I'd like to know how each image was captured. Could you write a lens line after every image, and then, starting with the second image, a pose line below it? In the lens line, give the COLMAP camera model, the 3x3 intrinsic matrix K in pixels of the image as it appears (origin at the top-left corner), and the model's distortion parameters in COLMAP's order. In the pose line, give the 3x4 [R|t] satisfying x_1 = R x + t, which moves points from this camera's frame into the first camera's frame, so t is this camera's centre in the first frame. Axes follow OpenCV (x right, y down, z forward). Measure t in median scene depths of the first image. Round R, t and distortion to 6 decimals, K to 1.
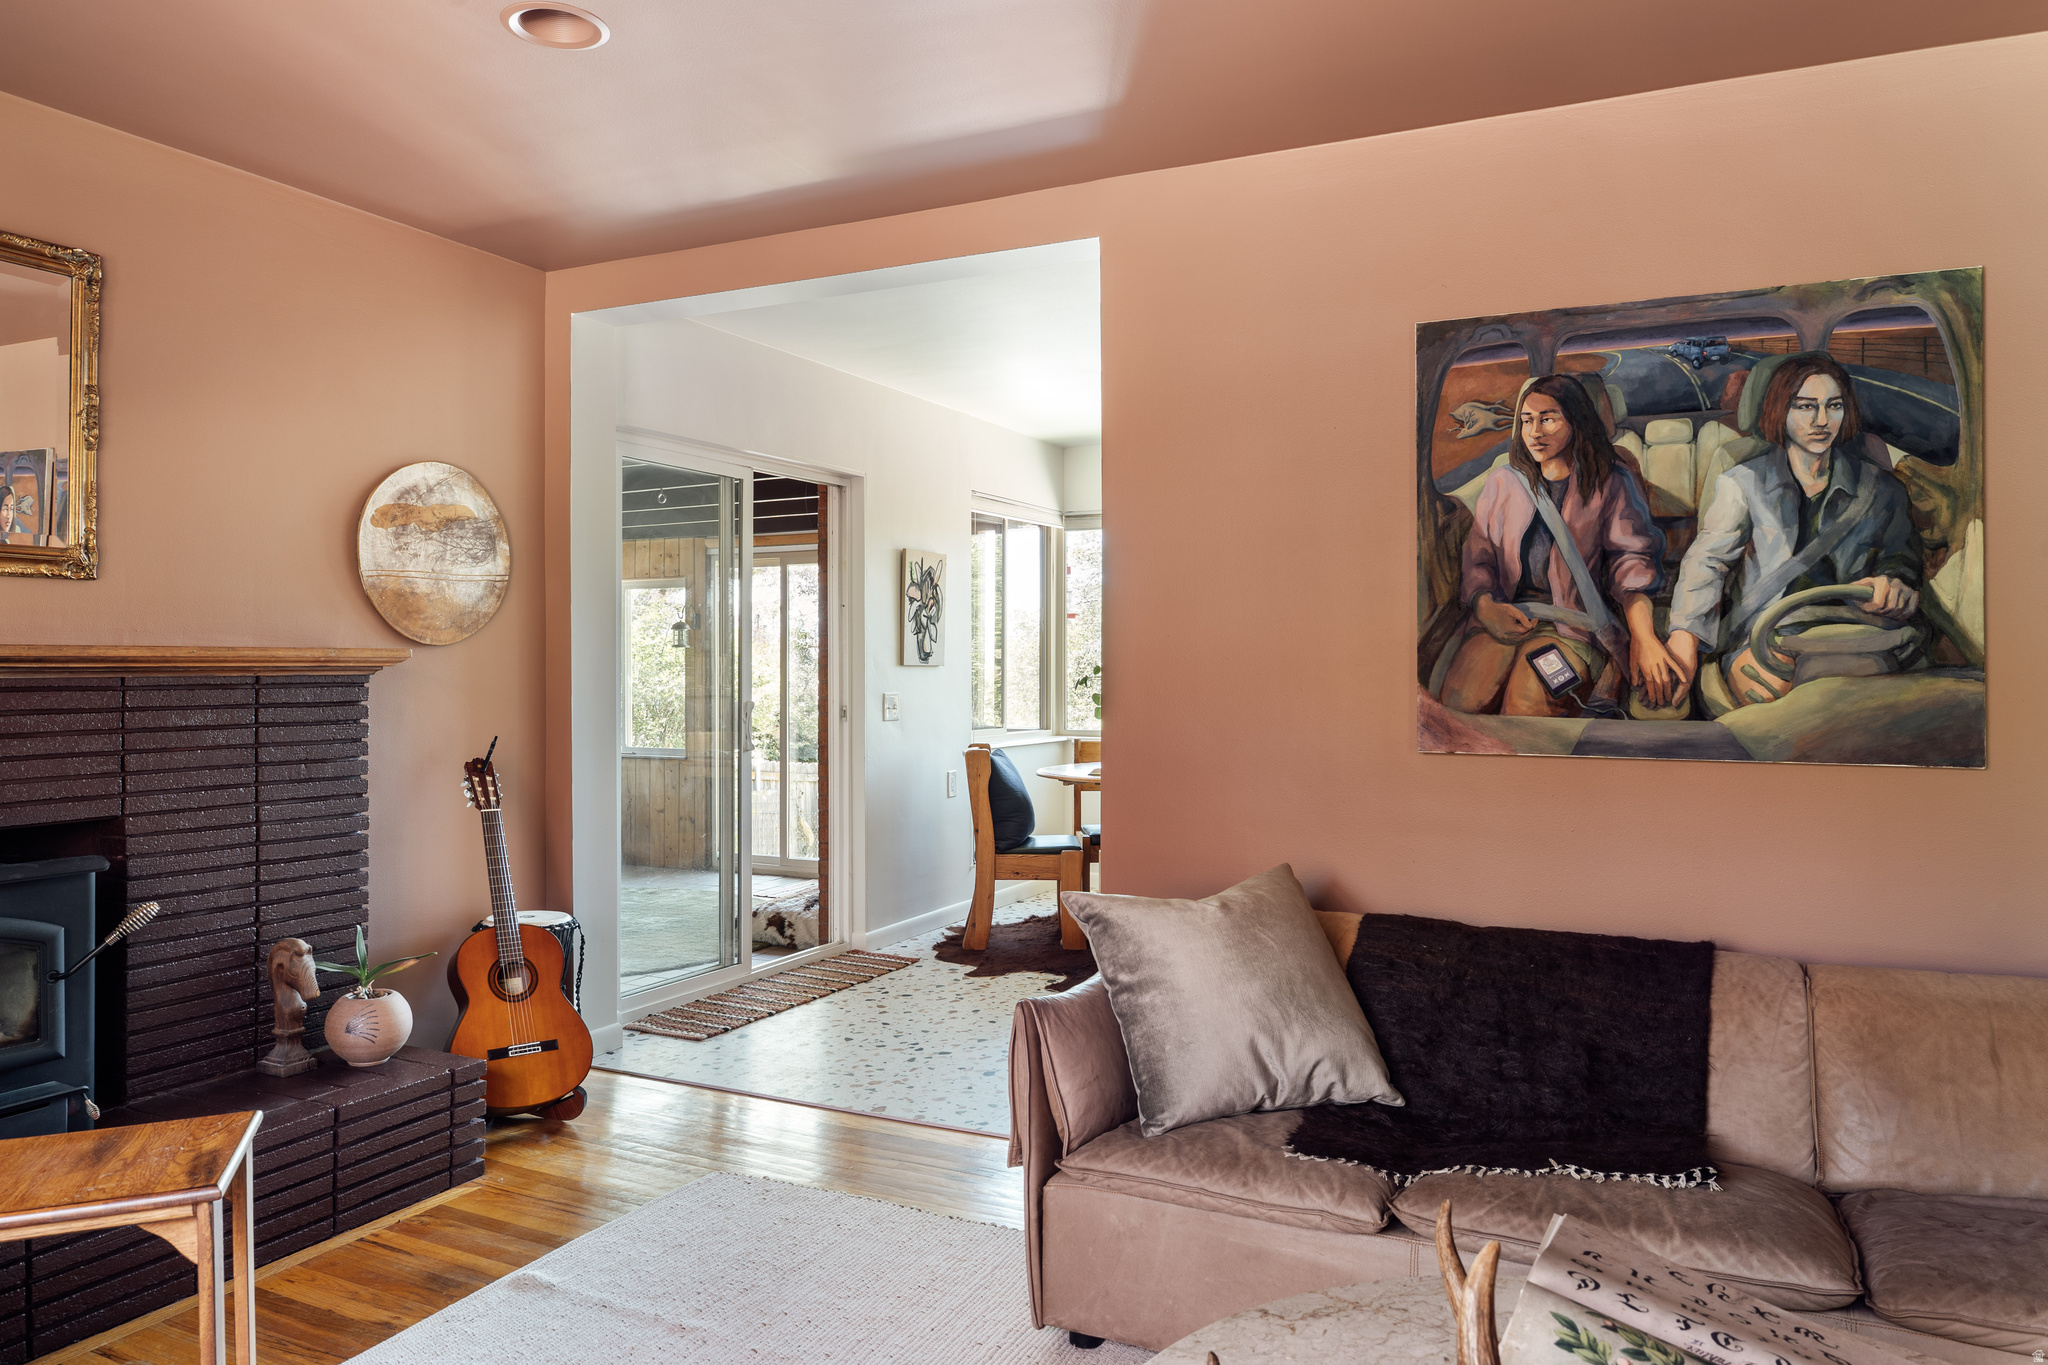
lens RADIAL K [[1452.2, 0, 1023.2], [0, 1452.2, 680.9], [0, 0, 1]] dist [-0.006033, -0.000125]
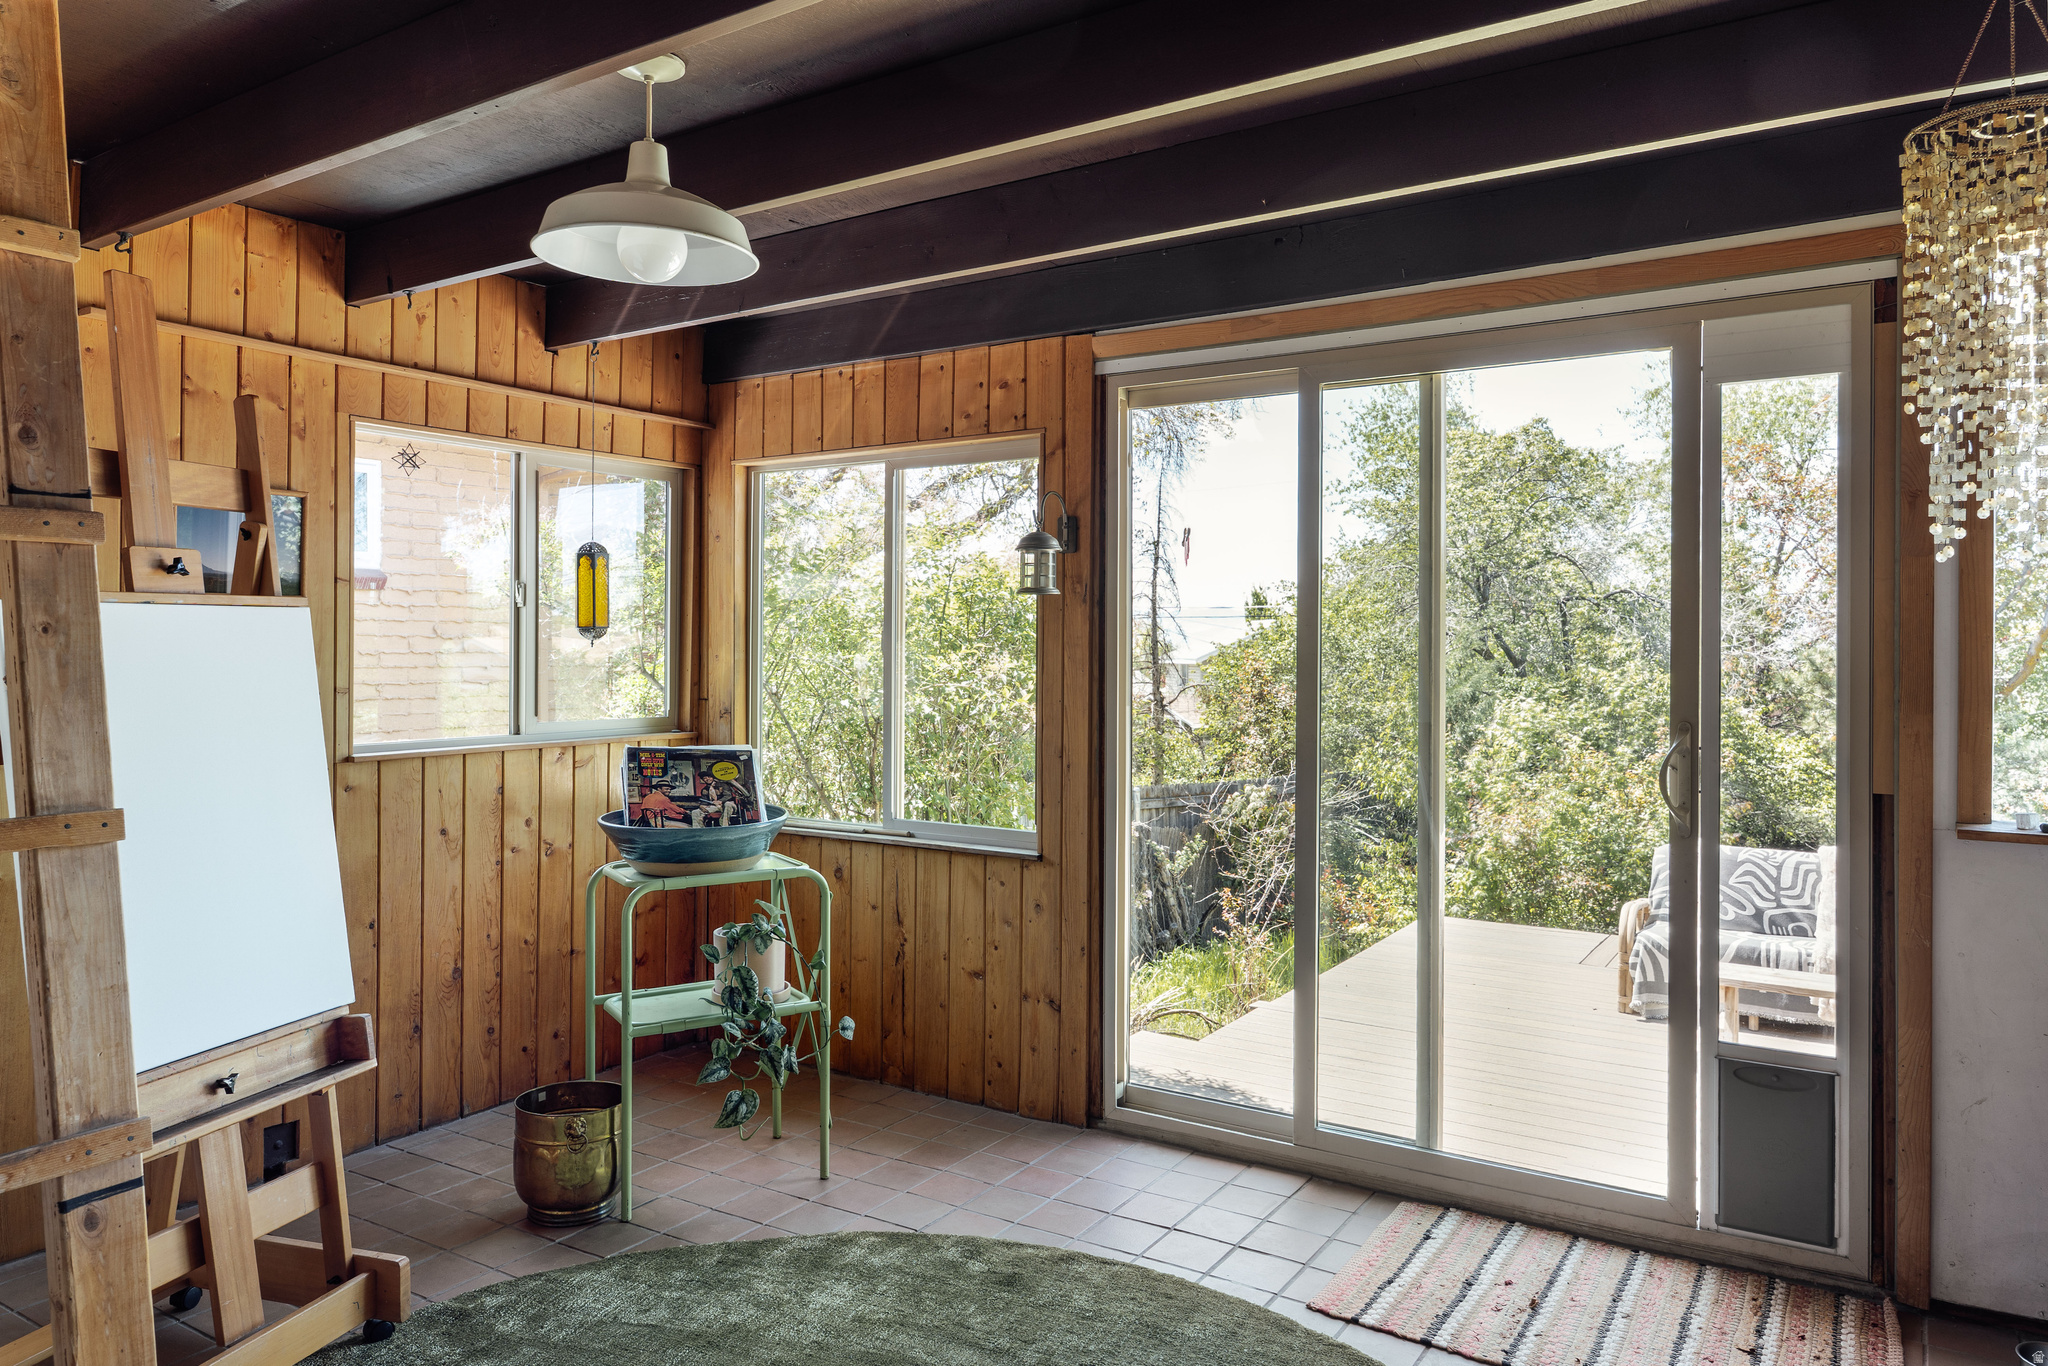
lens RADIAL K [[1452.2, 0, 1024.1], [0, 1452.2, 674.3], [0, 0, 1]] dist [-0.006033, -0.000125]
pose [[0.998695, 0.008941, -0.050285, -0.231319], [-0.009059, 0.999957, -0.002108, 0.001041], [0.050264, 0.002560, 0.998733, 0.613426]]
